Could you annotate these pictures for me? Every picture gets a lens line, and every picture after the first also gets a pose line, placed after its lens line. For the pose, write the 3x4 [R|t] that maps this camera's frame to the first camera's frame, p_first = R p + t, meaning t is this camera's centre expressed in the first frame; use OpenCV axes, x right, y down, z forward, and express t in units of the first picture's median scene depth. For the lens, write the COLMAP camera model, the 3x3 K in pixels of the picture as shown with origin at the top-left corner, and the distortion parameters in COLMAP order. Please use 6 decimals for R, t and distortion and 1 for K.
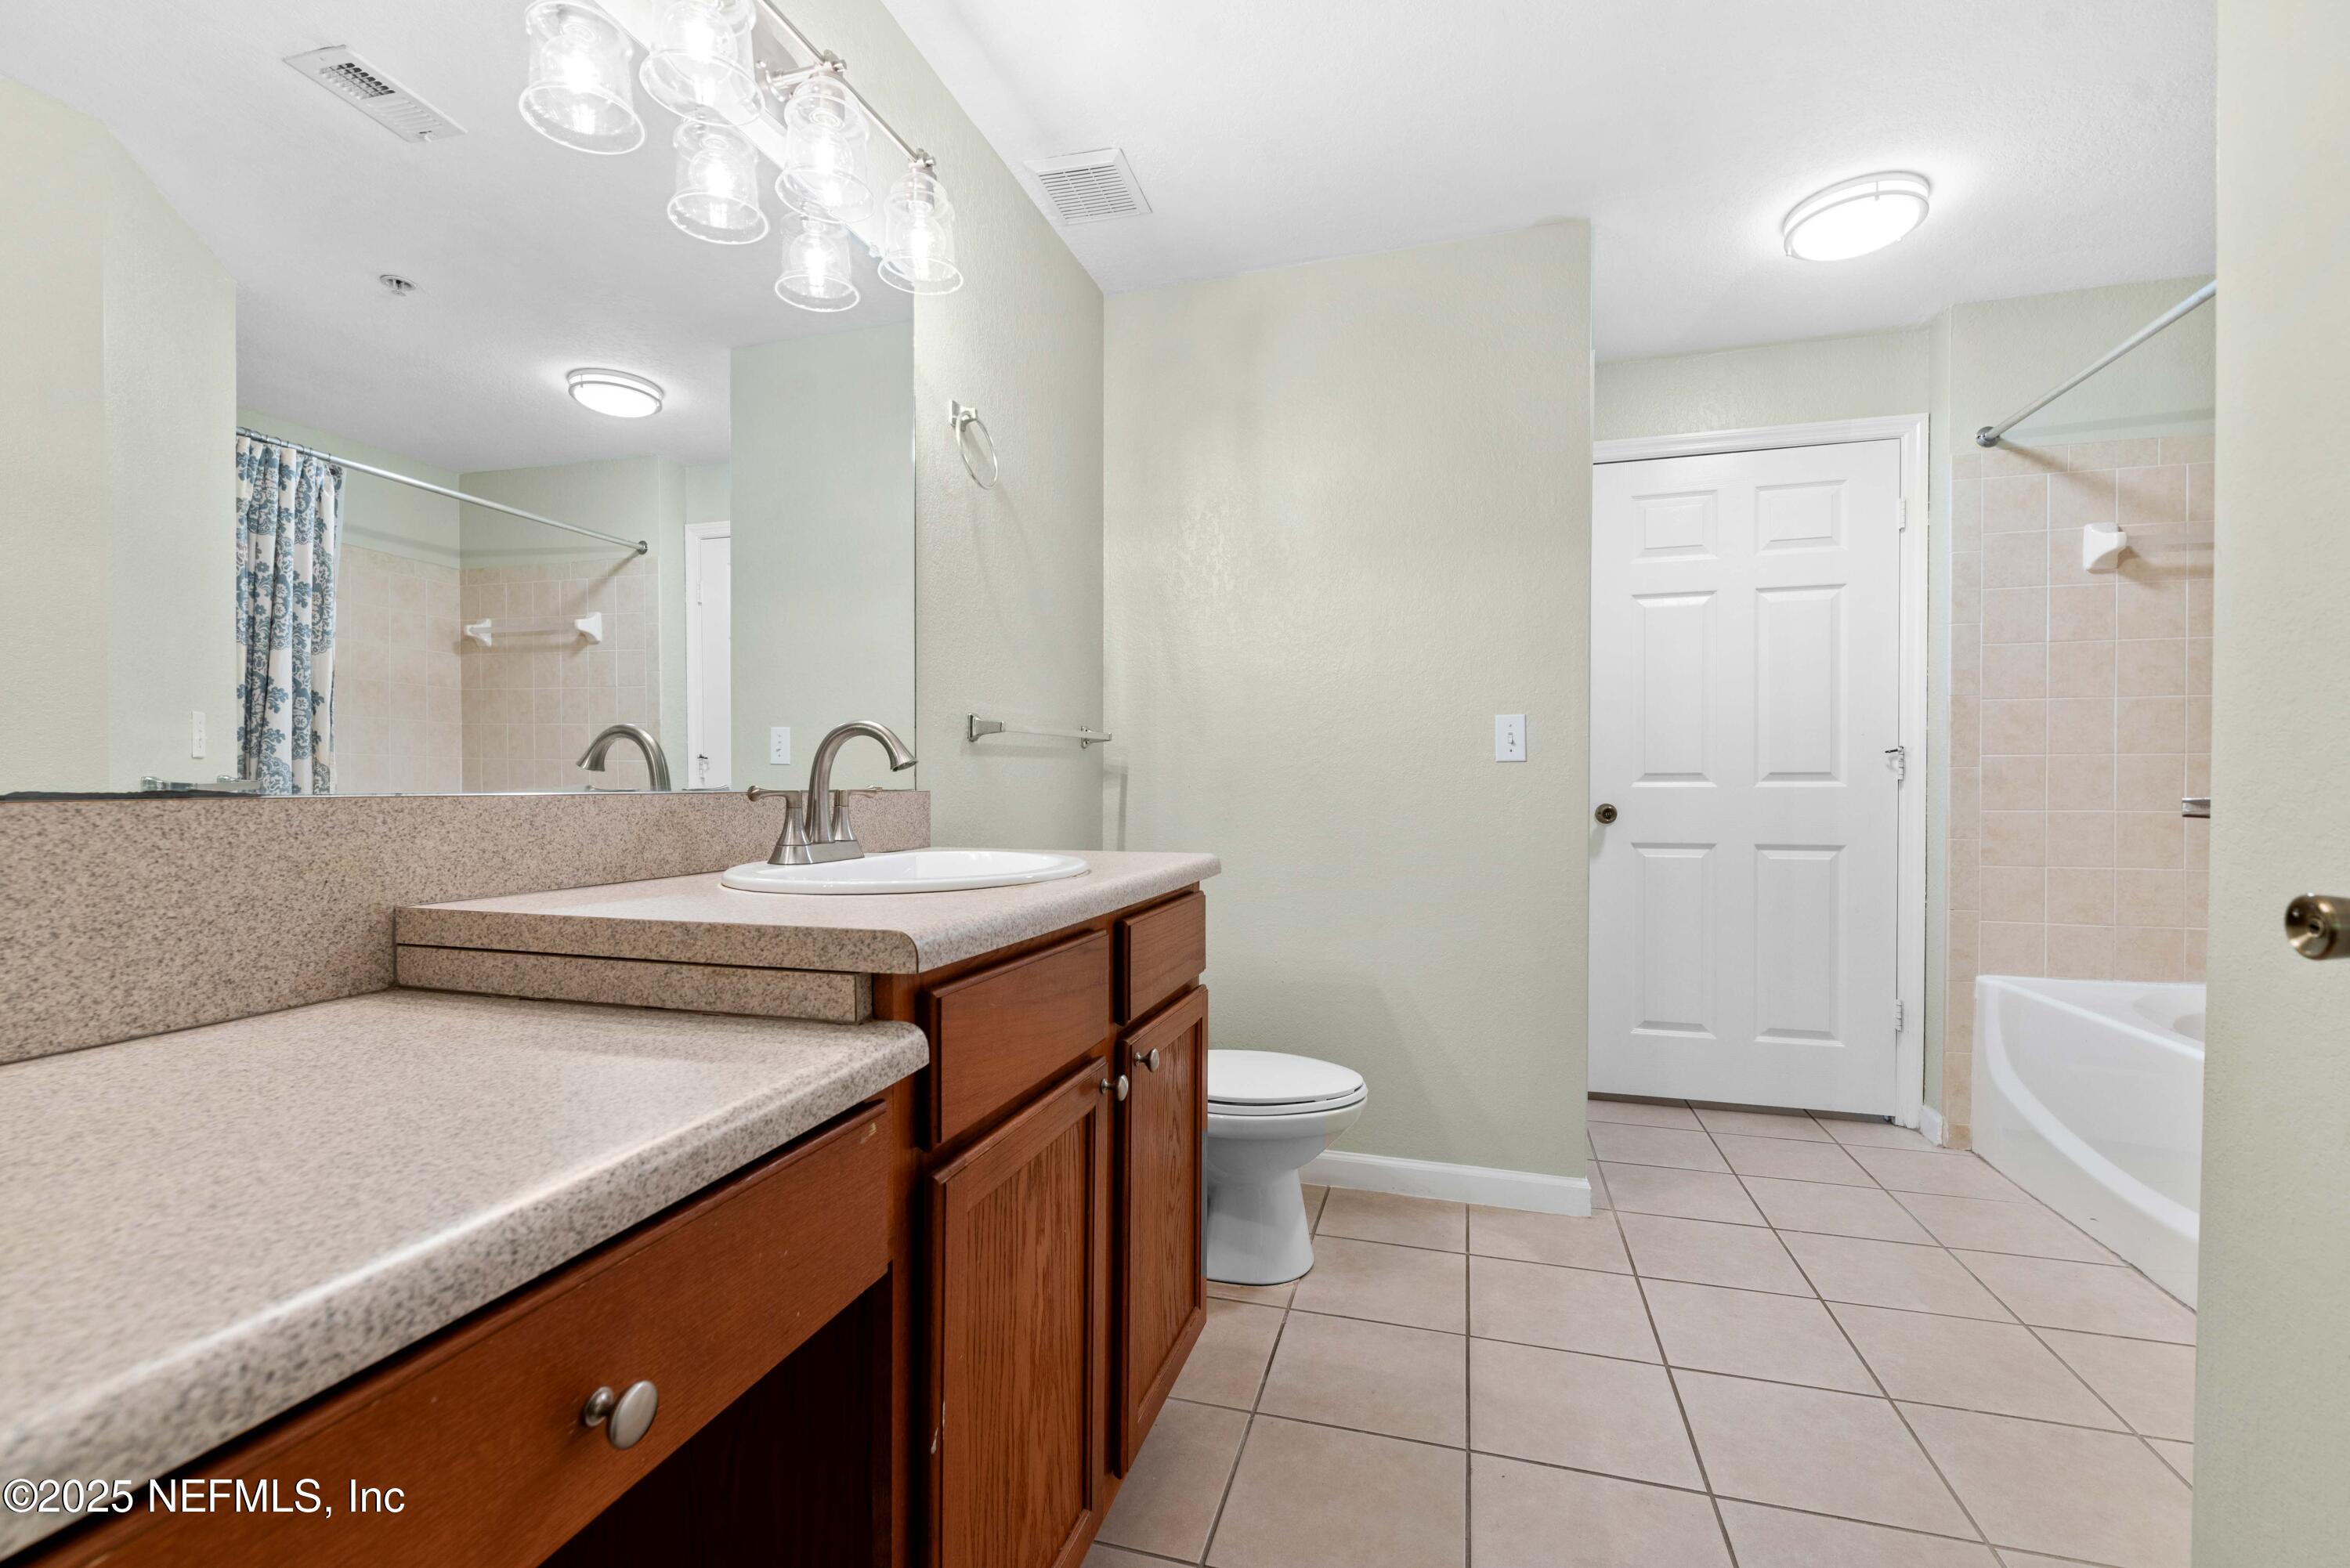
lens RADIAL K [[1013.2, 0, 1159.2], [0, 1013.2, 792.0], [0, 0, 1]] dist [-0.000798, 0.000022]
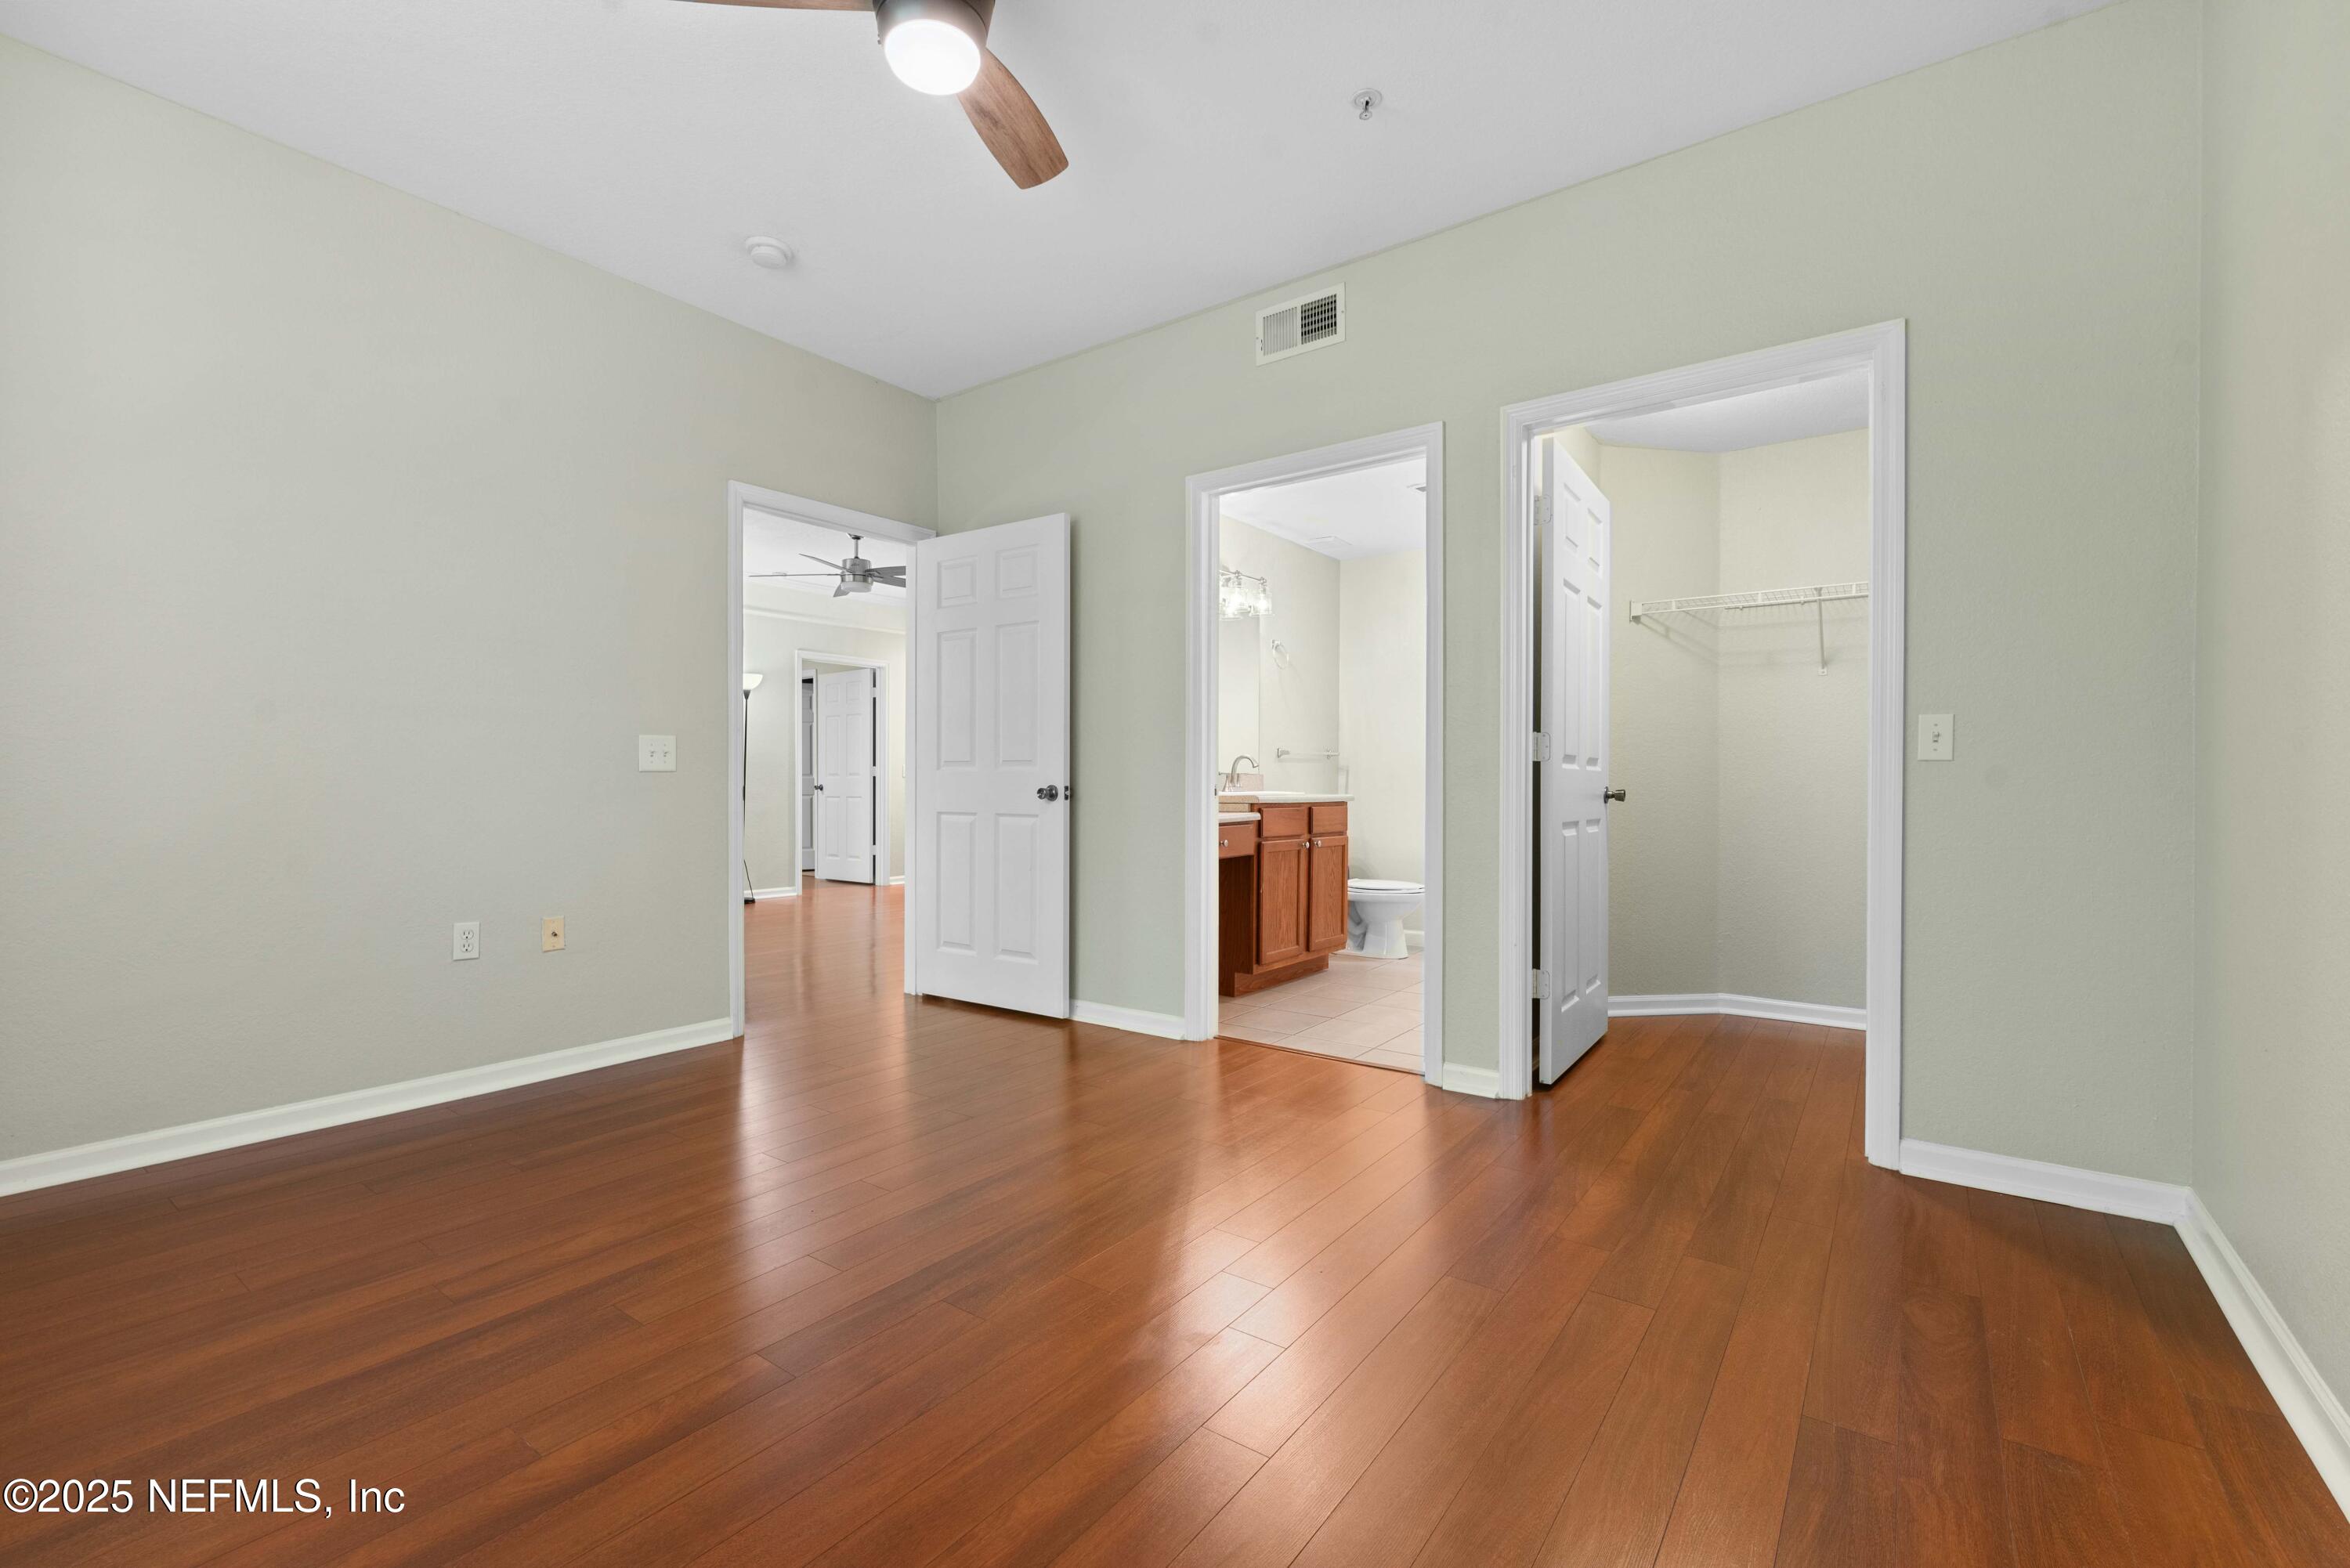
lens RADIAL K [[1013.2, 0, 1179.9], [0, 1013.2, 791.2], [0, 0, 1]] dist [-0.000798, 0.000022]
pose [[0.951130, 0.007514, -0.308700, 0.647168], [-0.007721, 0.999970, 0.000553, 0.066478], [0.308695, 0.001858, 0.951159, -2.685061]]
